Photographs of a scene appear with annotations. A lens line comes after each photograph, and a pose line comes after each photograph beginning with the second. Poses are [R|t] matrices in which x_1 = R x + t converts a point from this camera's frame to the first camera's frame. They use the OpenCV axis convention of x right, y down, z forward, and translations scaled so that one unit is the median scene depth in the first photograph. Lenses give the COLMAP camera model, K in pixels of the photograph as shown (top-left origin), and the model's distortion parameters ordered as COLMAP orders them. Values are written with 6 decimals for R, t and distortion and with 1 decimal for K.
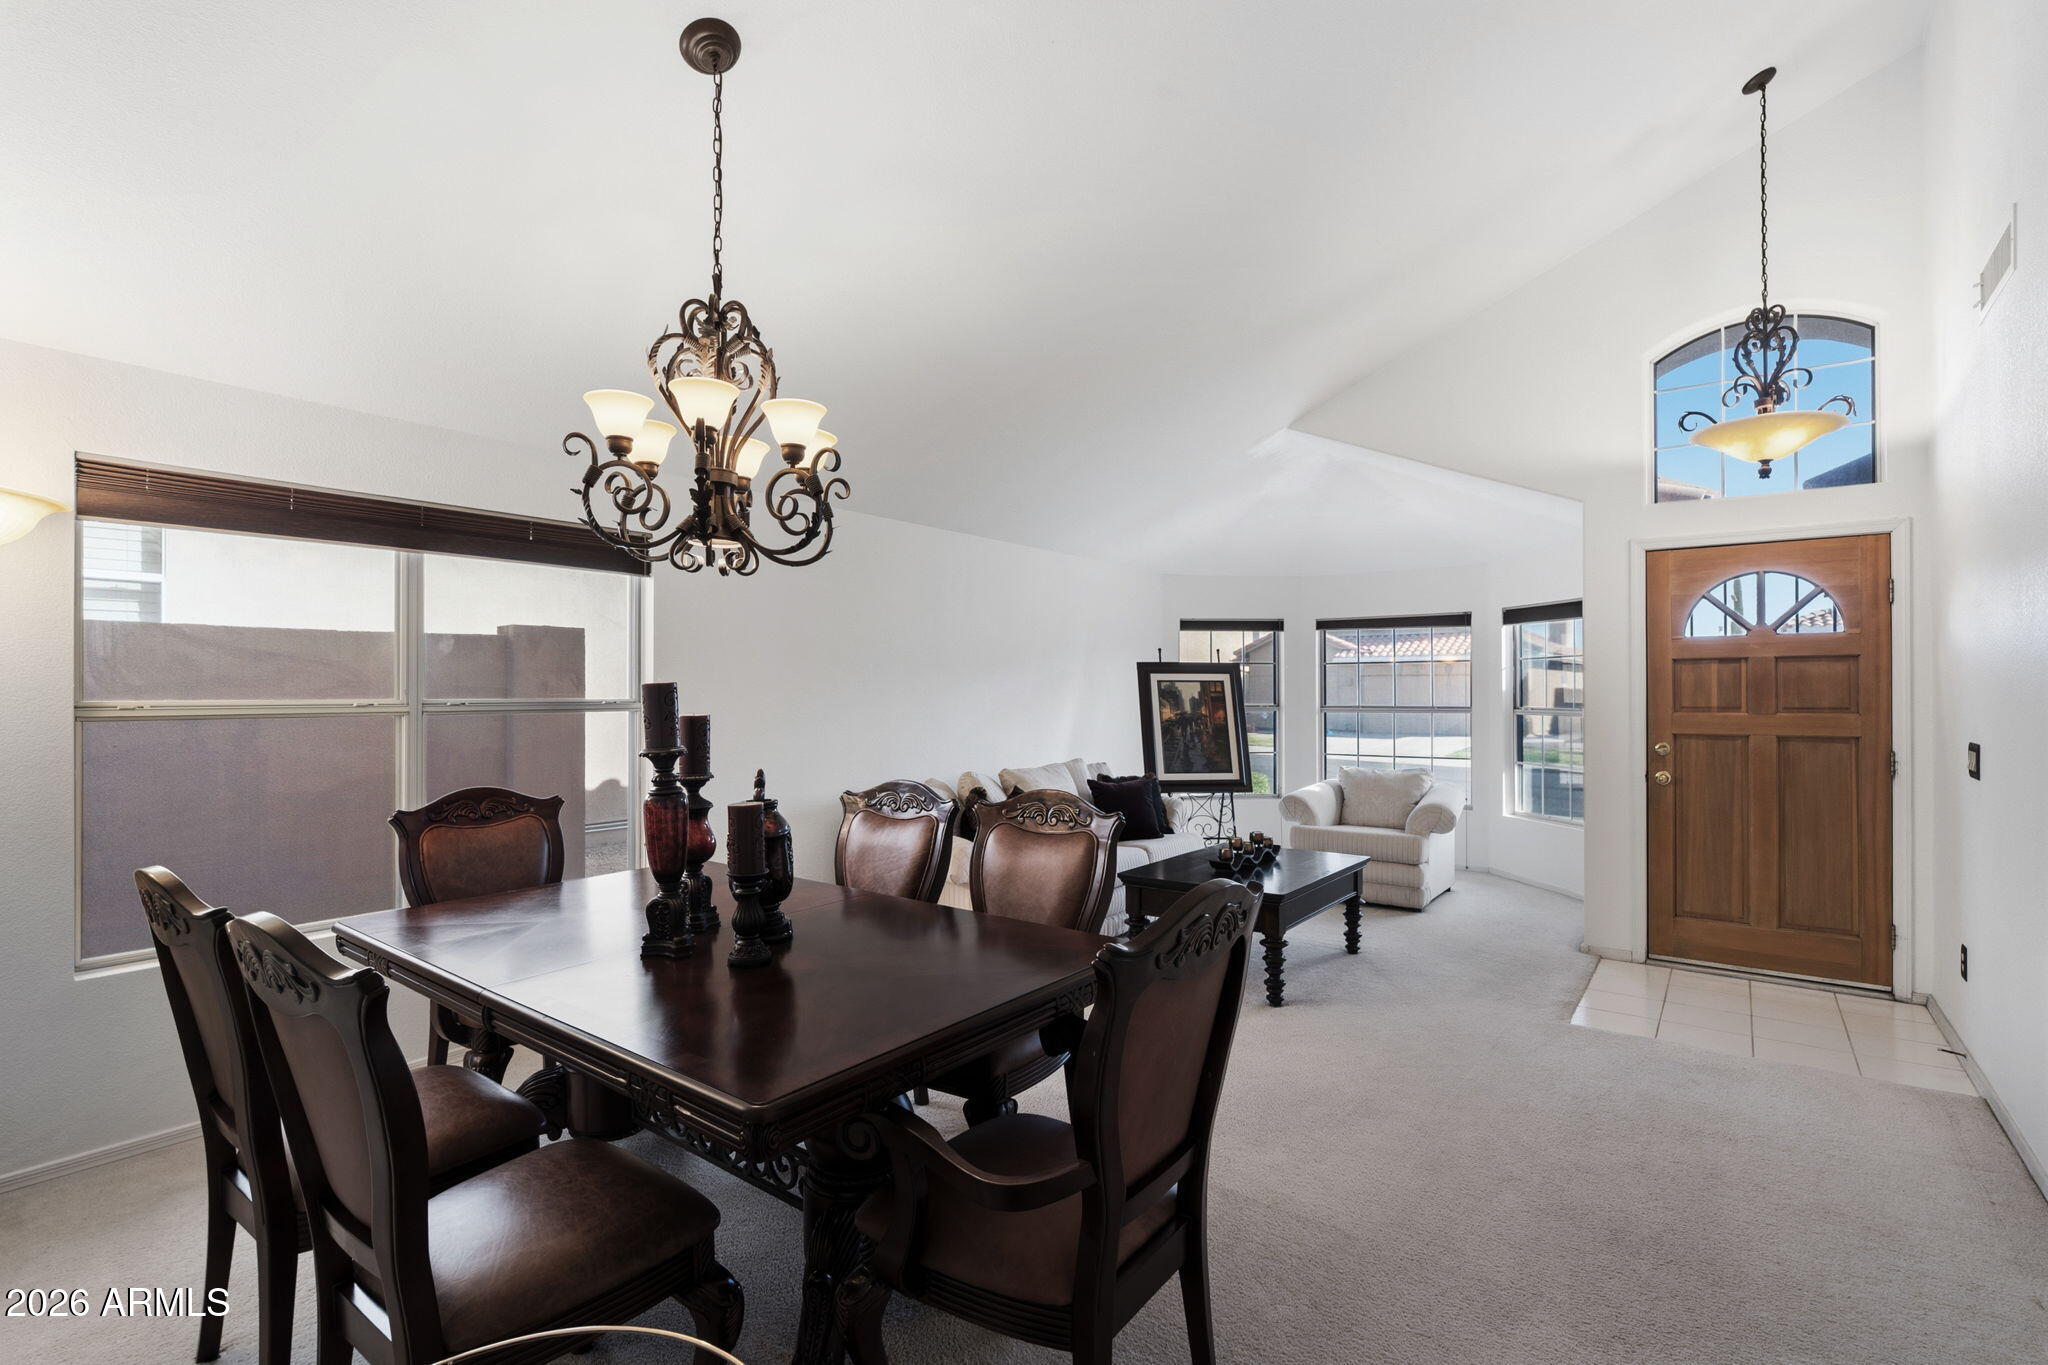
lens RADIAL K [[922.9, 0, 1042.0], [0, 922.9, 692.7], [0, 0, 1]] dist [-0.003501, -0.000665]
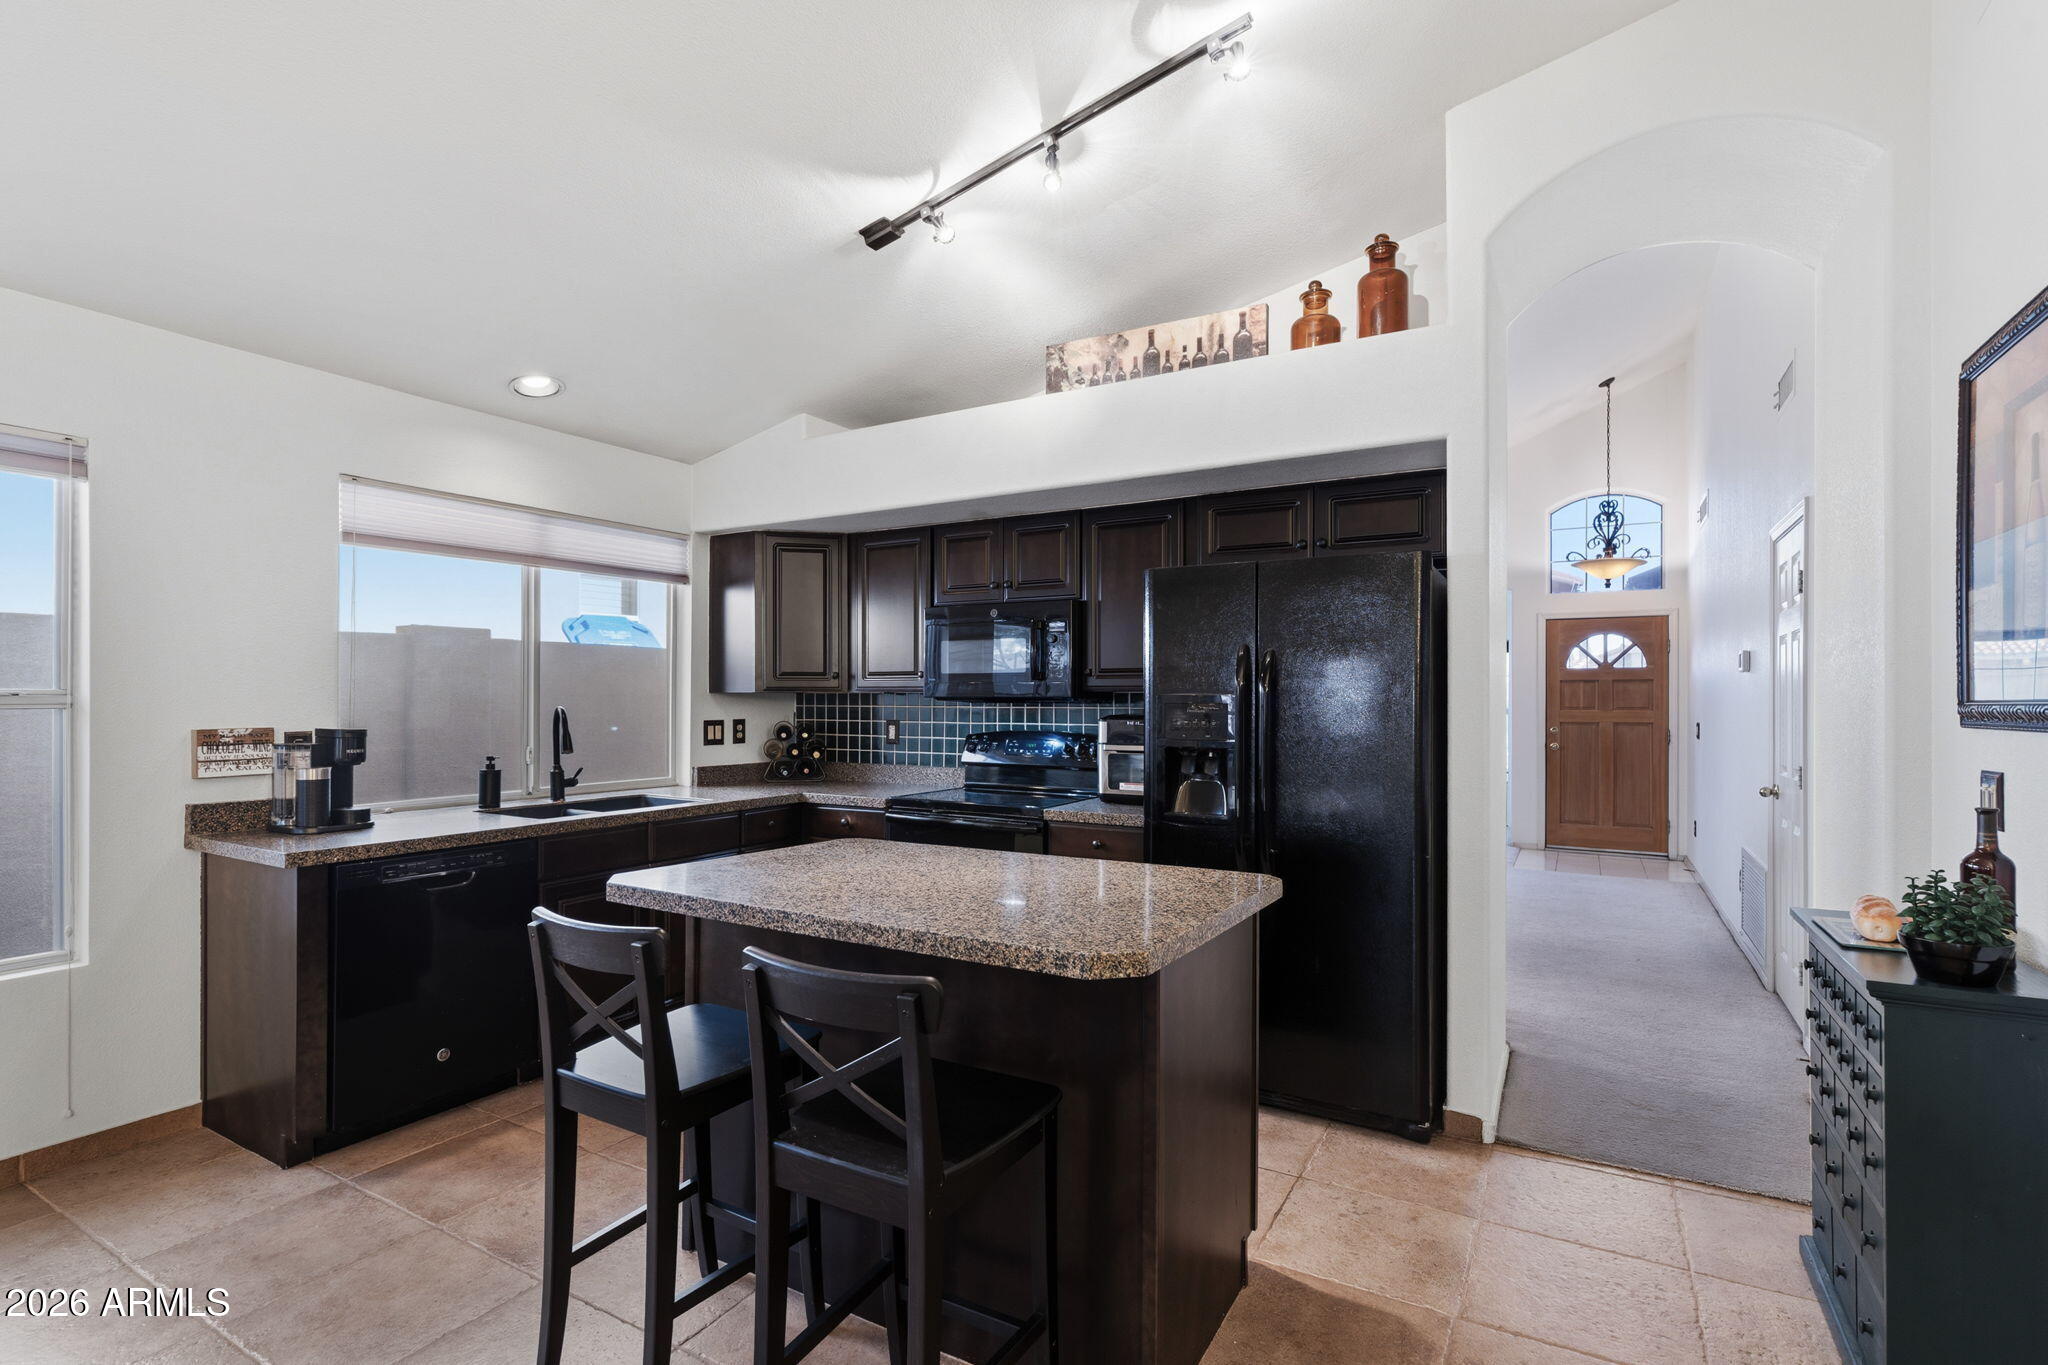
lens RADIAL K [[964.2, 0, 1027.3], [0, 964.2, 698.0], [0, 0, 1]] dist [0.002149, 0.000490]
pose [[0.992138, 0.004813, 0.125056, -0.626072], [-0.004932, 0.999988, 0.000645, 0.002406], [-0.125052, -0.001257, 0.992149, -0.794375]]
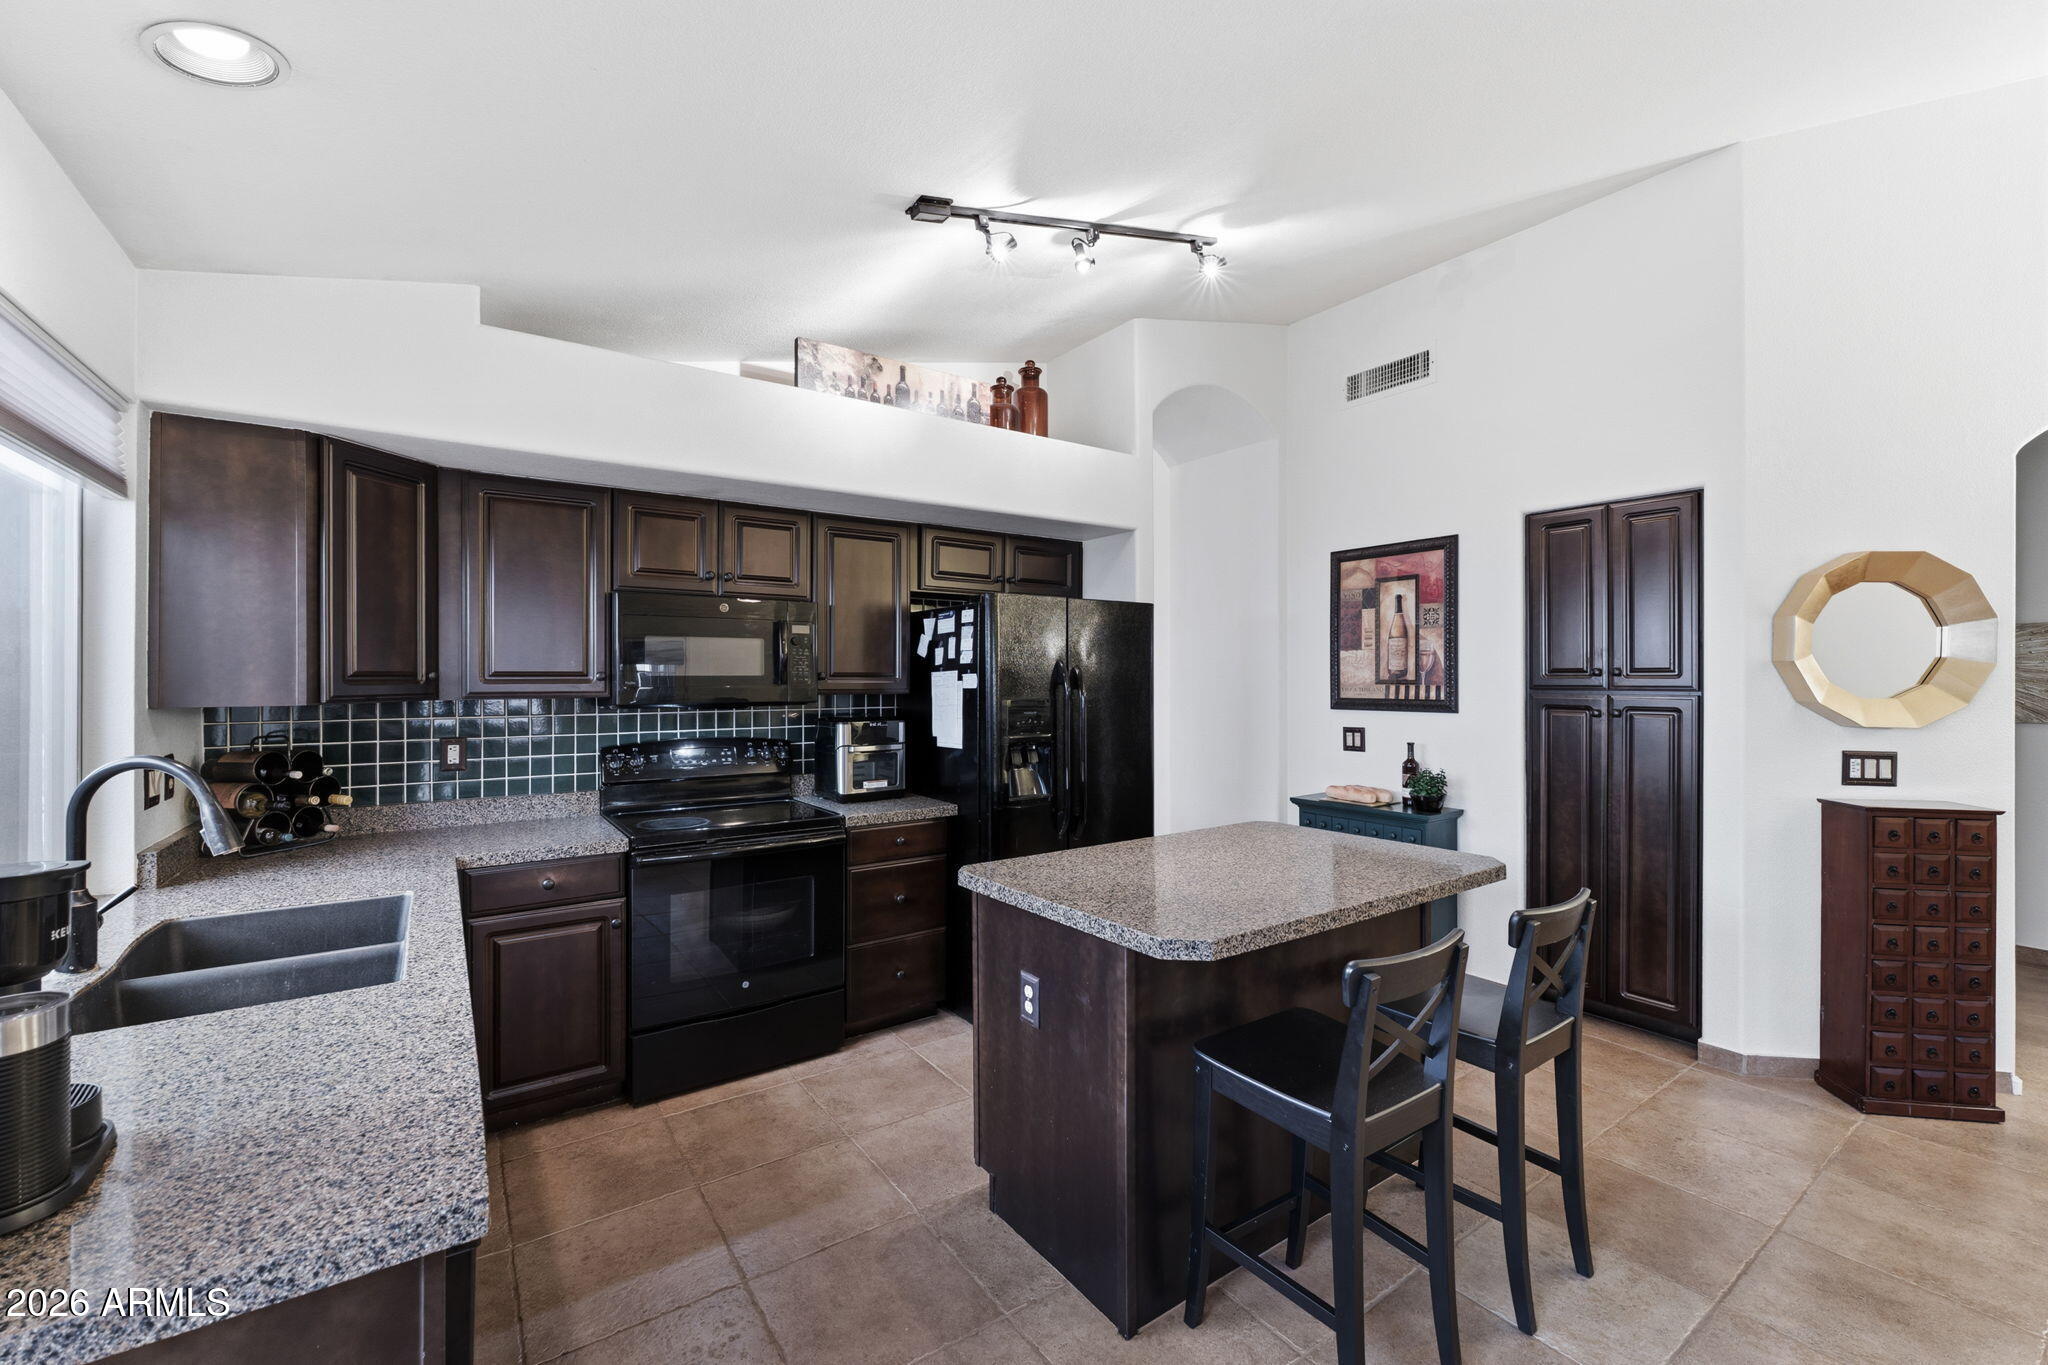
lens RADIAL K [[845.3, 0, 1016.9], [0, 845.3, 684.8], [0, 0, 1]] dist [0.000075, 0.000150]
pose [[0.303421, -0.008920, 0.952815, -1.162174], [-0.003406, 0.999940, 0.010446, -0.022519], [-0.952850, -0.006415, 0.303373, -0.318673]]
